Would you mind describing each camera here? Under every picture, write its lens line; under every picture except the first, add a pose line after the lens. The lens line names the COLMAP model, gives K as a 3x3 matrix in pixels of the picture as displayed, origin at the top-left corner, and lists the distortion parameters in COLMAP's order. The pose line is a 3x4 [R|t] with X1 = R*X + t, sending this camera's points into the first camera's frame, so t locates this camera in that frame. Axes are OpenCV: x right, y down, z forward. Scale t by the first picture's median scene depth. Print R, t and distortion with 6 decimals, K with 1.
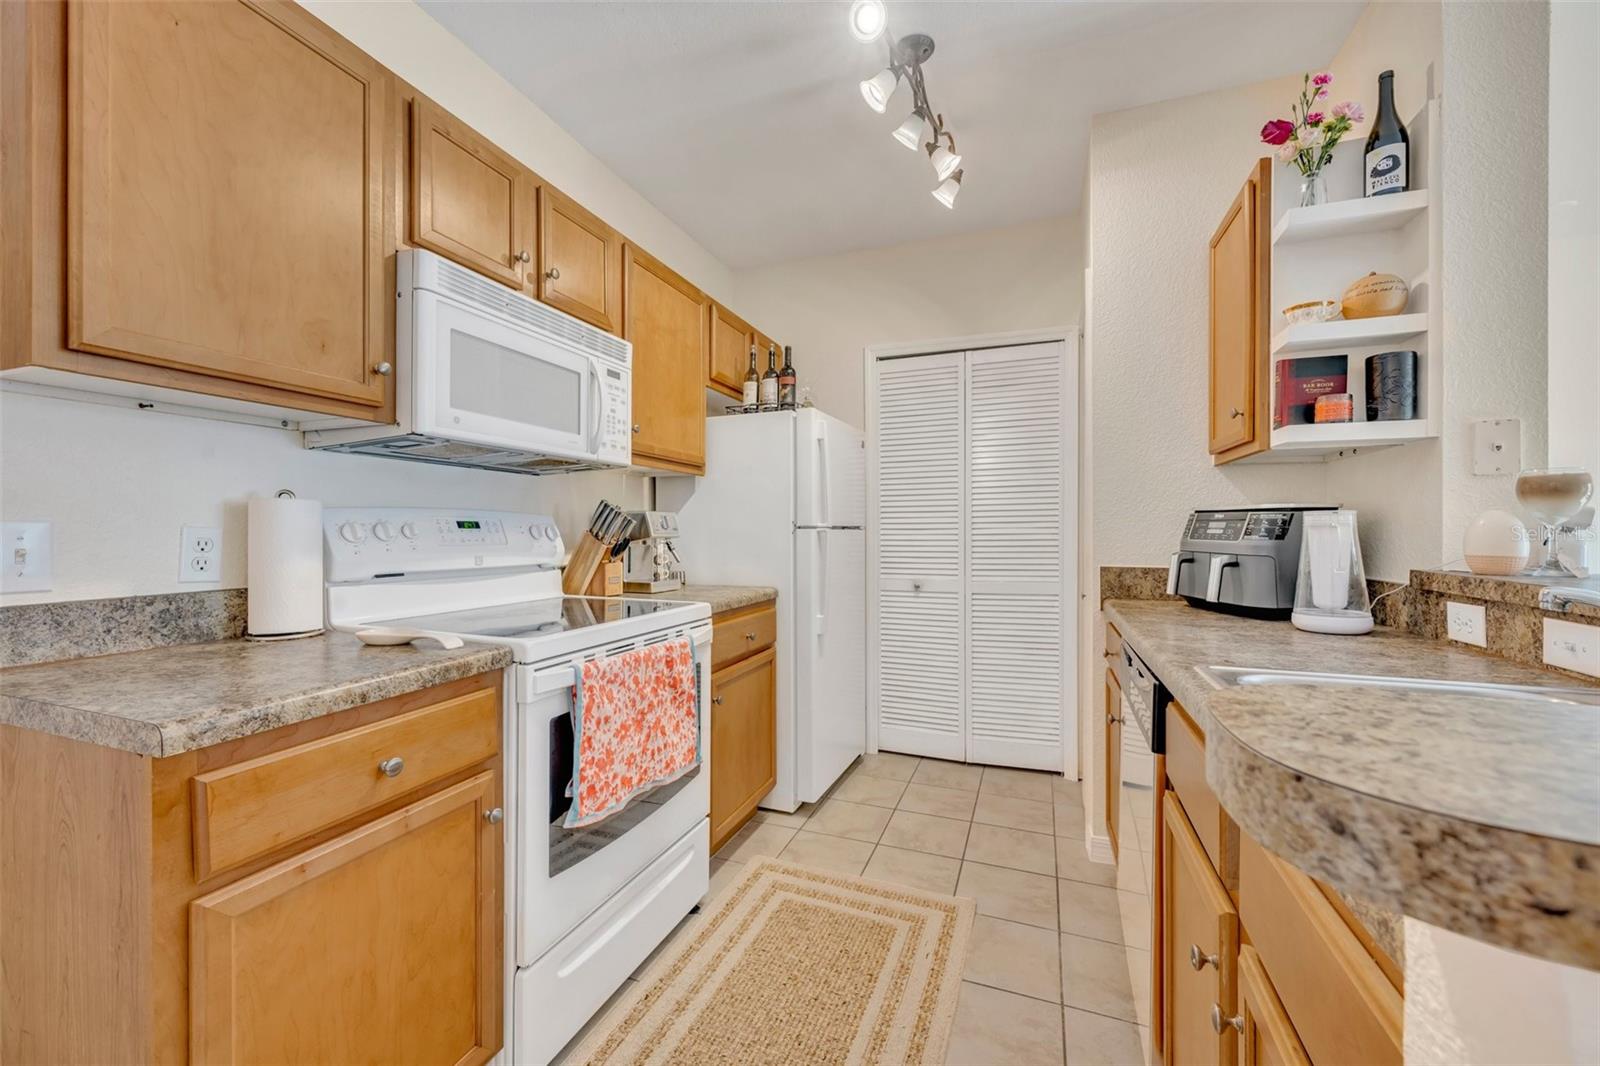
lens RADIAL K [[636.2, 0, 797.1], [0, 636.2, 528.3], [0, 0, 1]] dist [-0.000487, -0.000132]
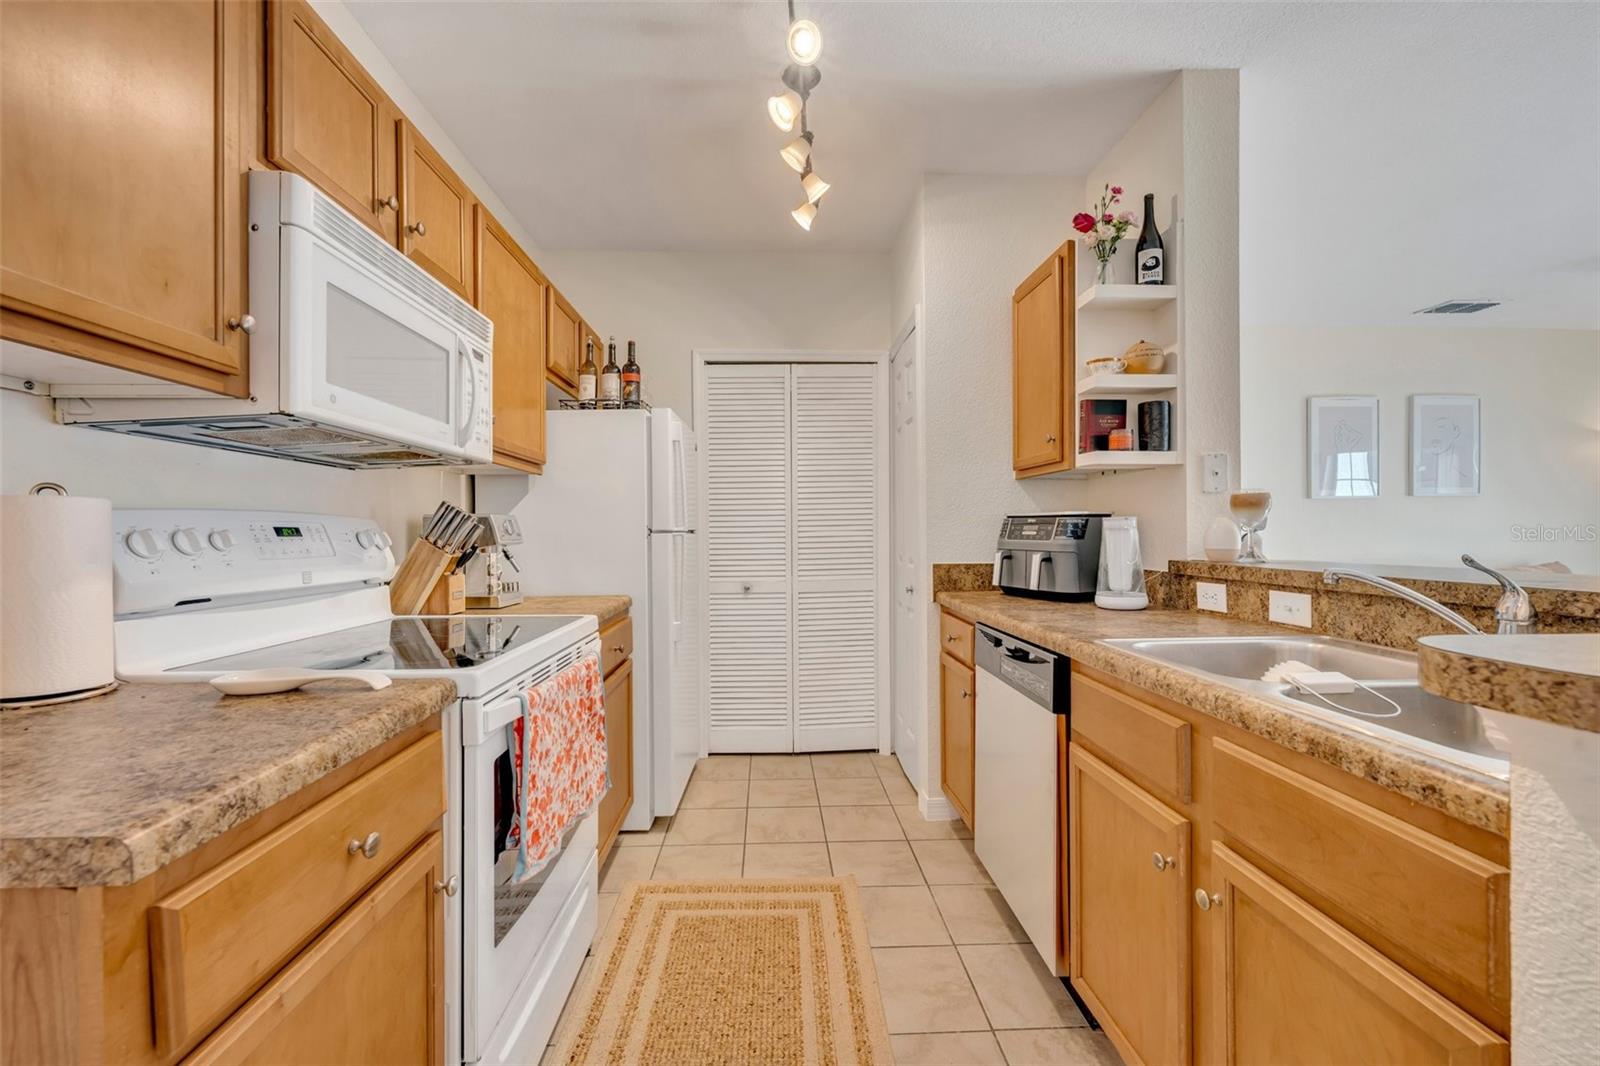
lens RADIAL K [[638.3, 0, 796.2], [0, 638.3, 528.3], [0, 0, 1]] dist [-0.001455, -0.000266]
pose [[0.918289, -0.004465, 0.395886, -0.287101], [0.005998, 0.999979, -0.002633, -0.004509], [-0.395866, 0.004792, 0.918296, 0.046464]]
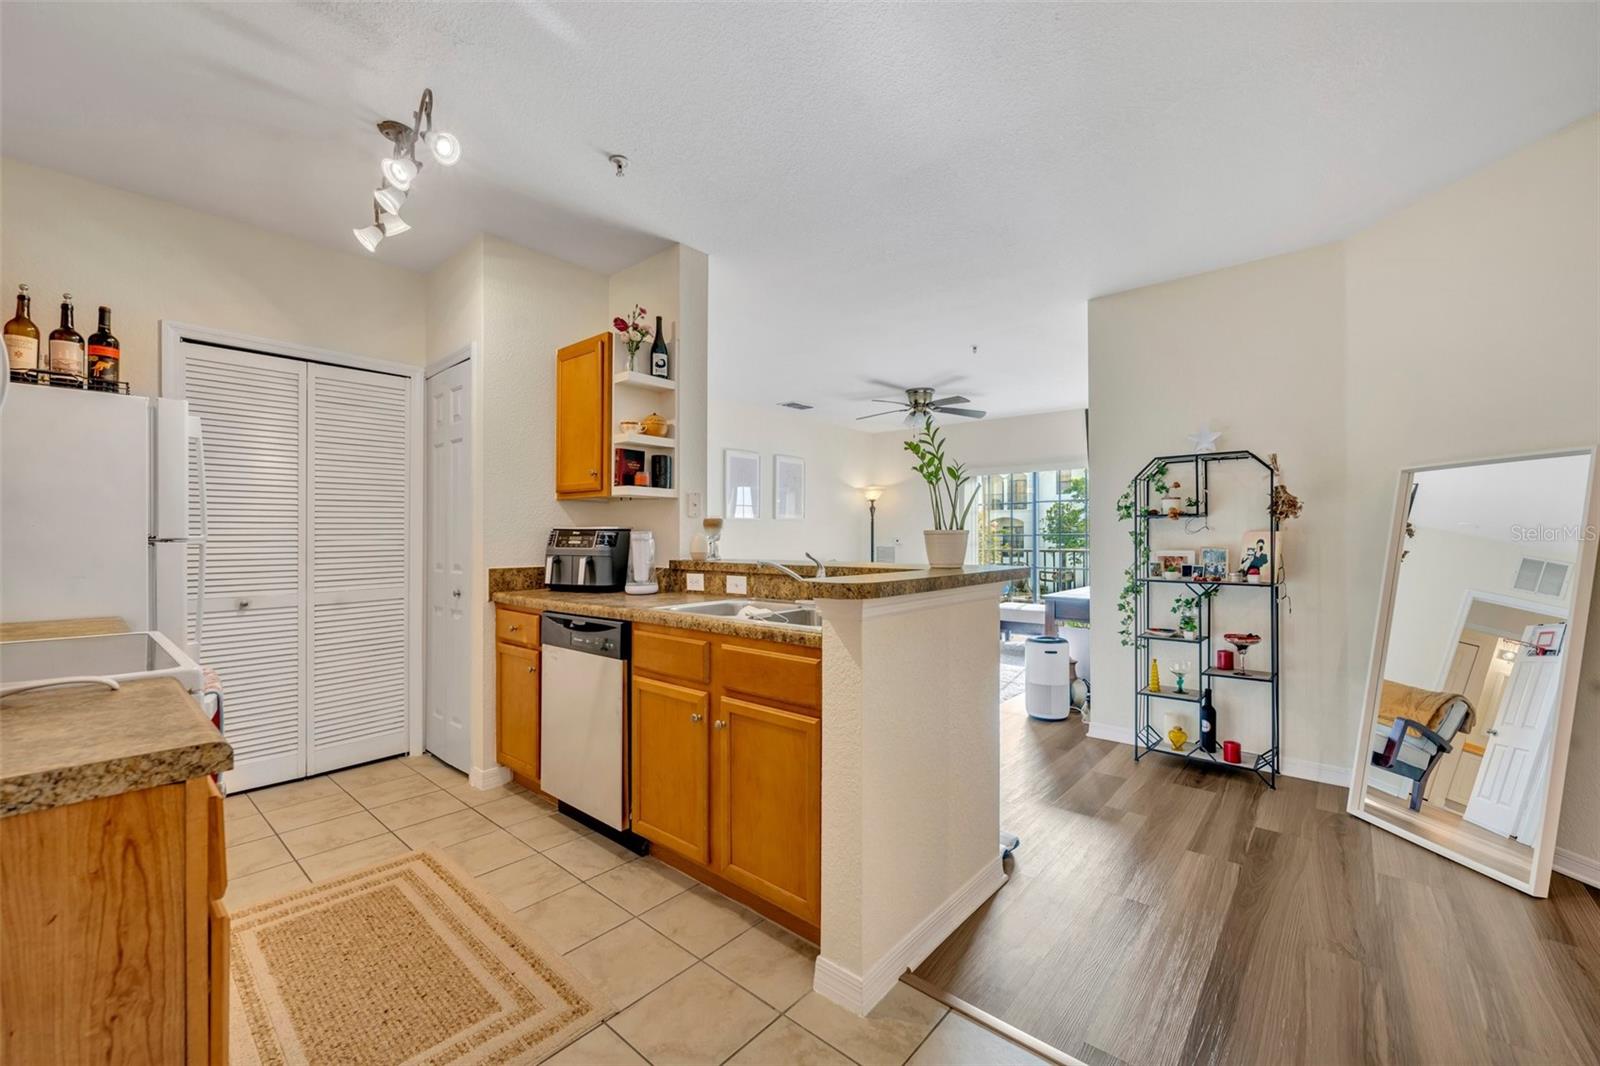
lens RADIAL K [[635.0, 0, 794.1], [0, 635.0, 535.6], [0, 0, 1]] dist [-0.000987, -0.000253]
pose [[0.346928, 0.003485, 0.937885, -0.768894], [0.000041, 0.999993, -0.003731, -0.007639], [-0.937892, 0.001333, 0.346926, -0.101075]]
